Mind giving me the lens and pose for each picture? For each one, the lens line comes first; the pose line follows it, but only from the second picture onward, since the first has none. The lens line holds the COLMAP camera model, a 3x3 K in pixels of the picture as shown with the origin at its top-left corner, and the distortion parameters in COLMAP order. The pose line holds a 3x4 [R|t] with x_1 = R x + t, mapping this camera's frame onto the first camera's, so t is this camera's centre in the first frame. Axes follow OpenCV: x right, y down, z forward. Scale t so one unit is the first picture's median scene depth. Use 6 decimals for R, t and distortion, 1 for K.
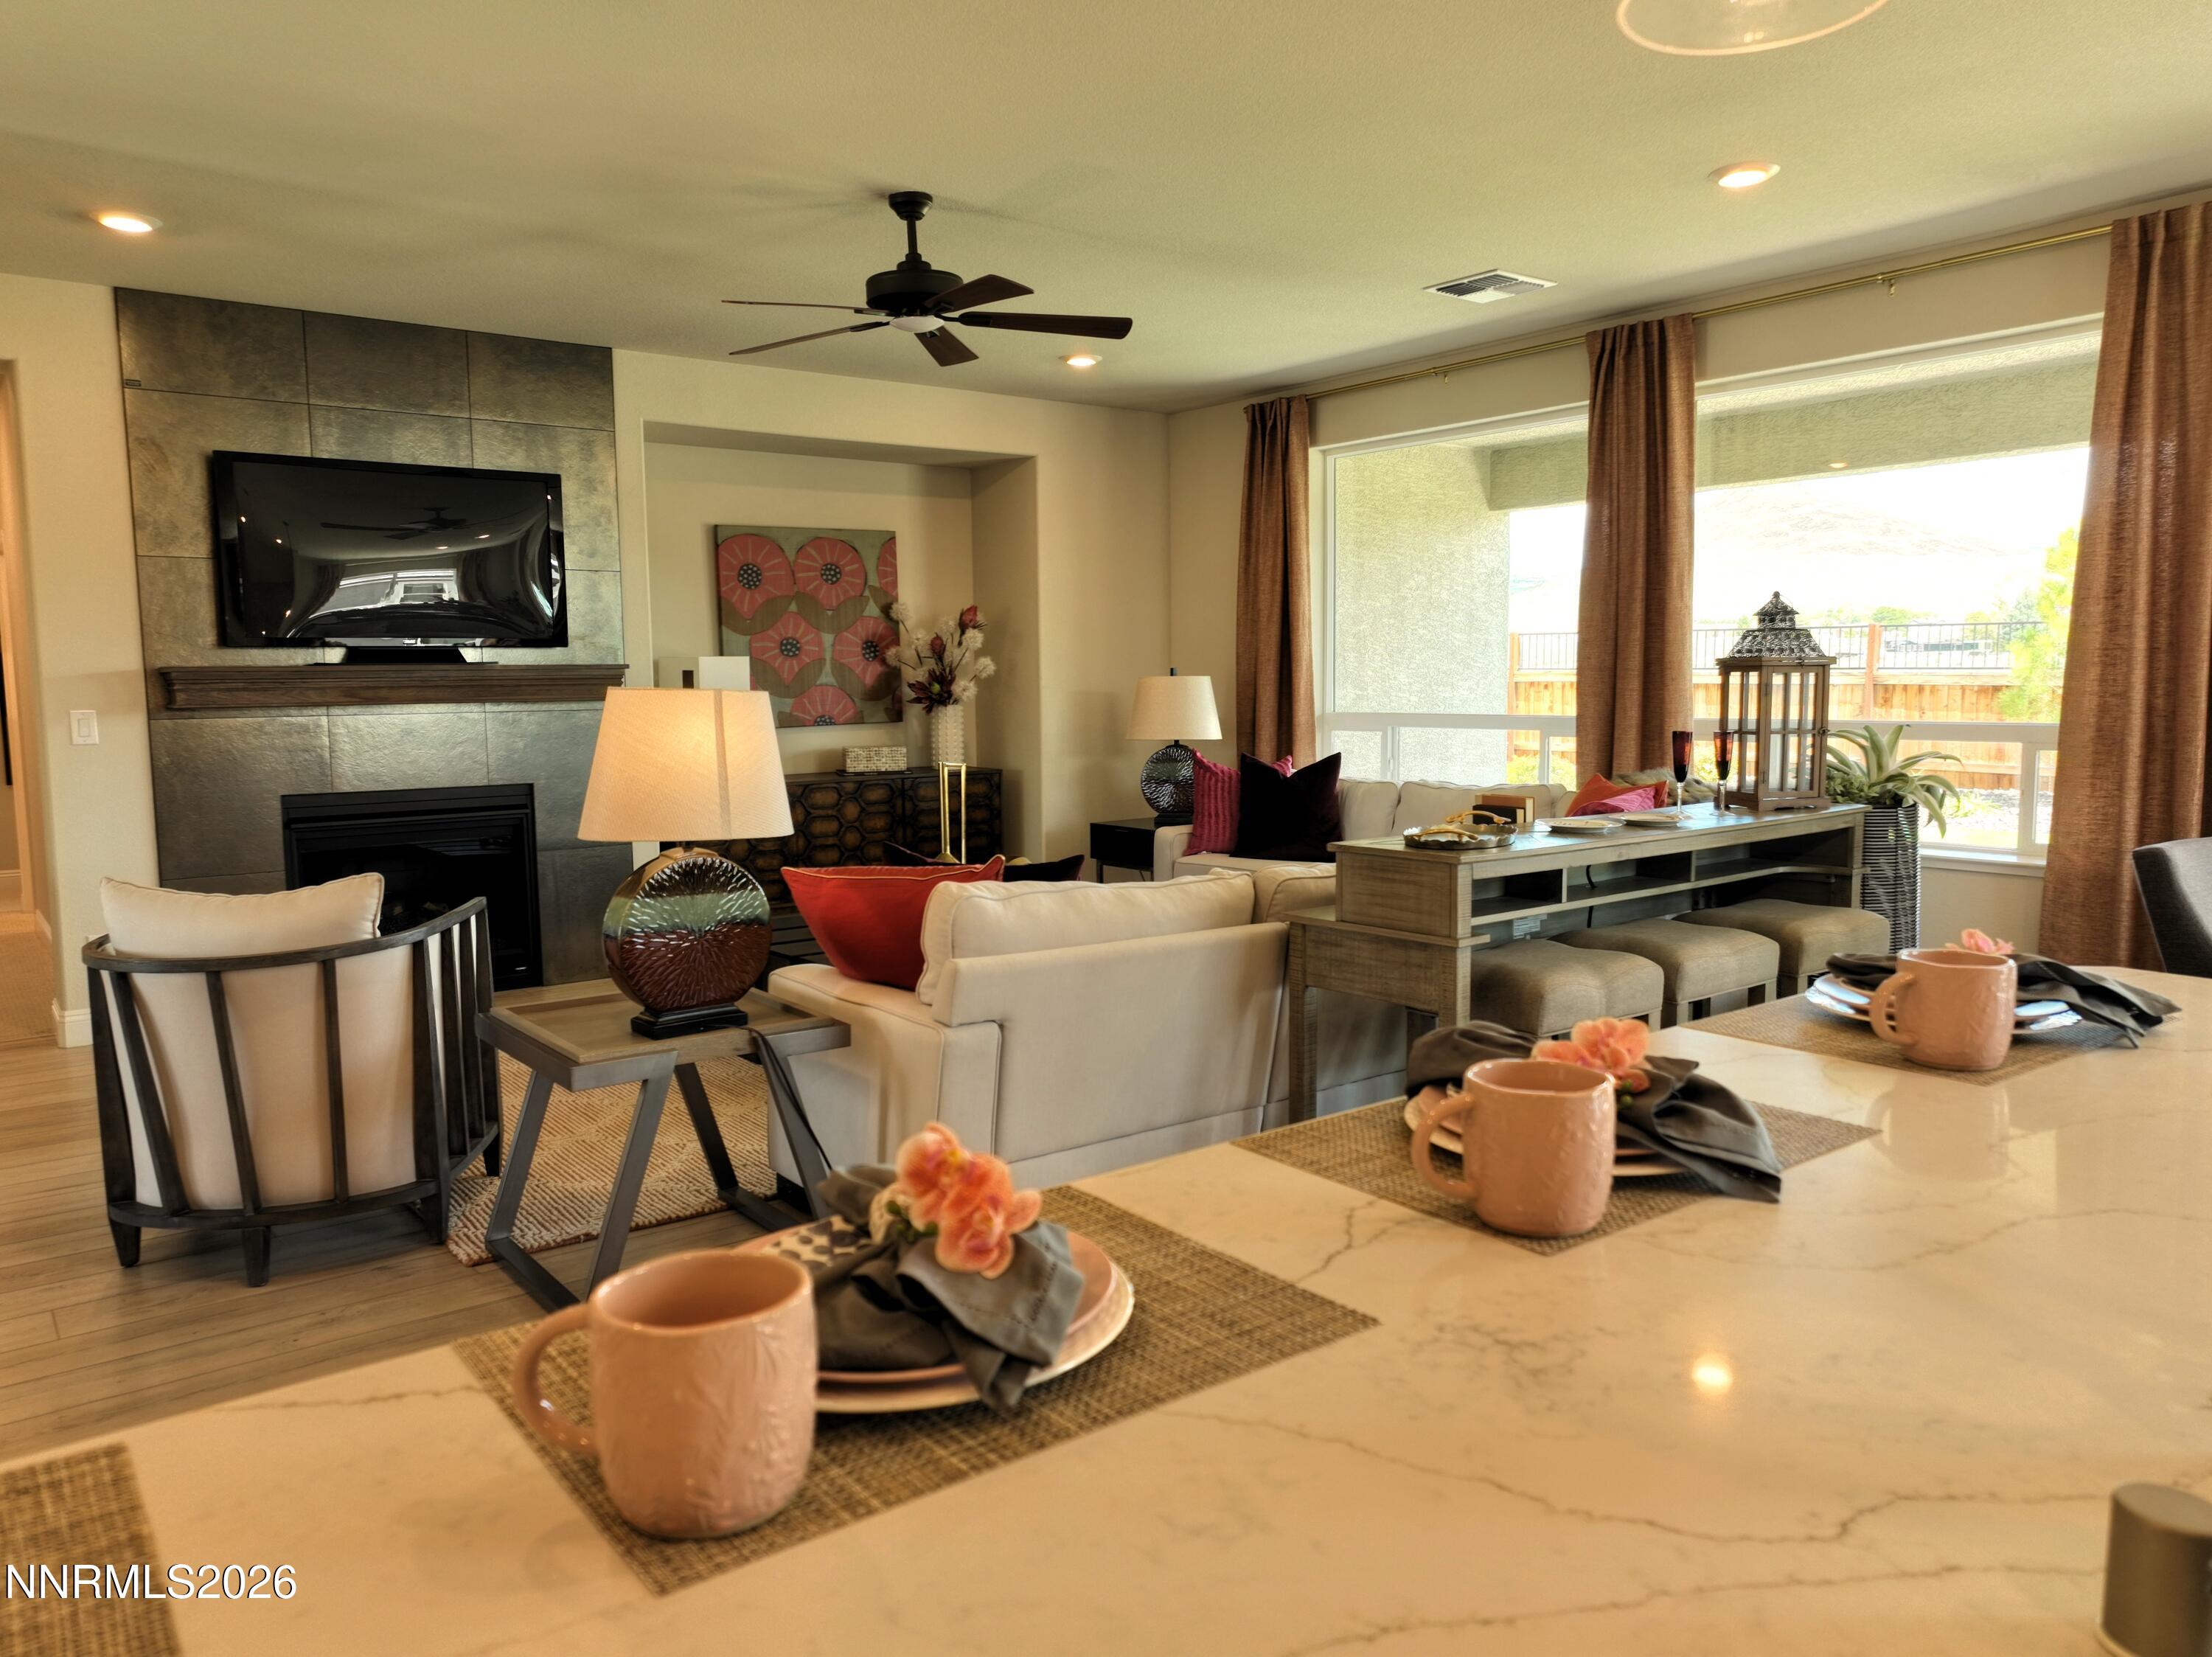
lens RADIAL K [[1561.7, 0, 1103.3], [0, 1561.7, 837.1], [0, 0, 1]] dist [0.001801, 0.006110]
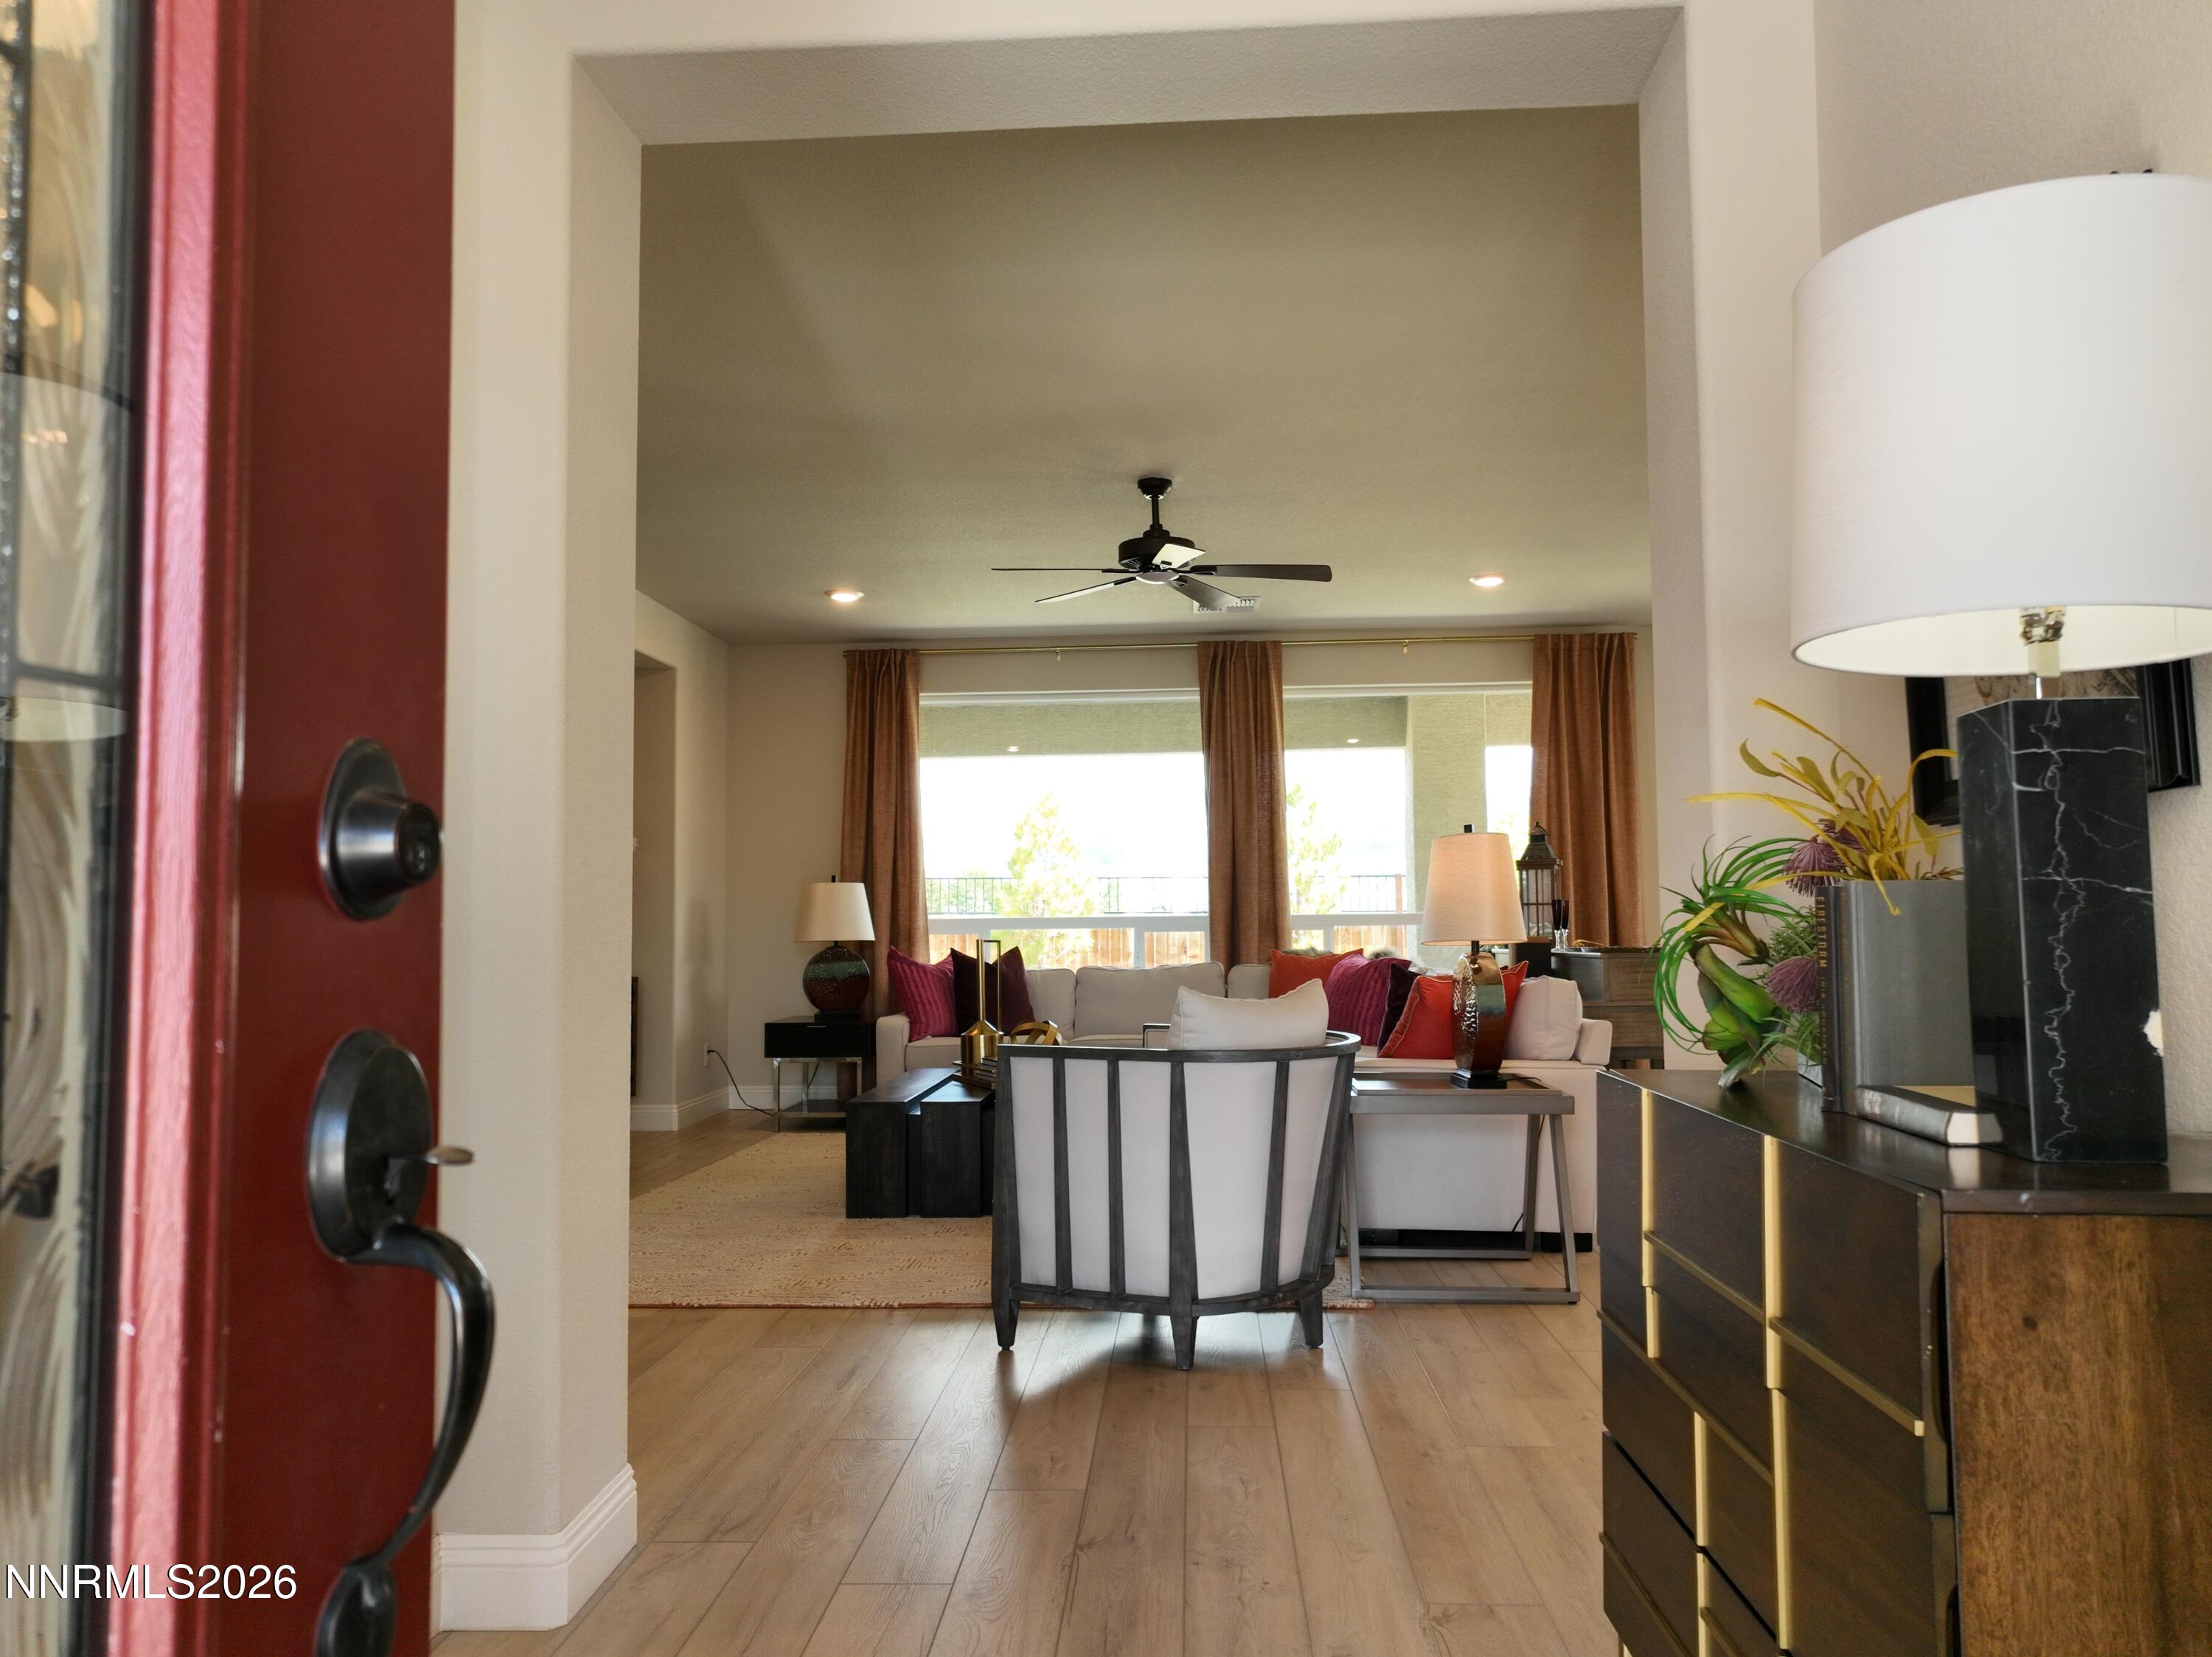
lens RADIAL K [[1561.7, 0, 1095.6], [0, 1561.7, 827.0], [0, 0, 1]] dist [0.001801, 0.006110]
pose [[0.663959, 0.054928, 0.745749, -0.716480], [0.079494, 0.986462, -0.143433, 0.032391], [-0.743532, 0.154517, 0.650604, 0.163425]]
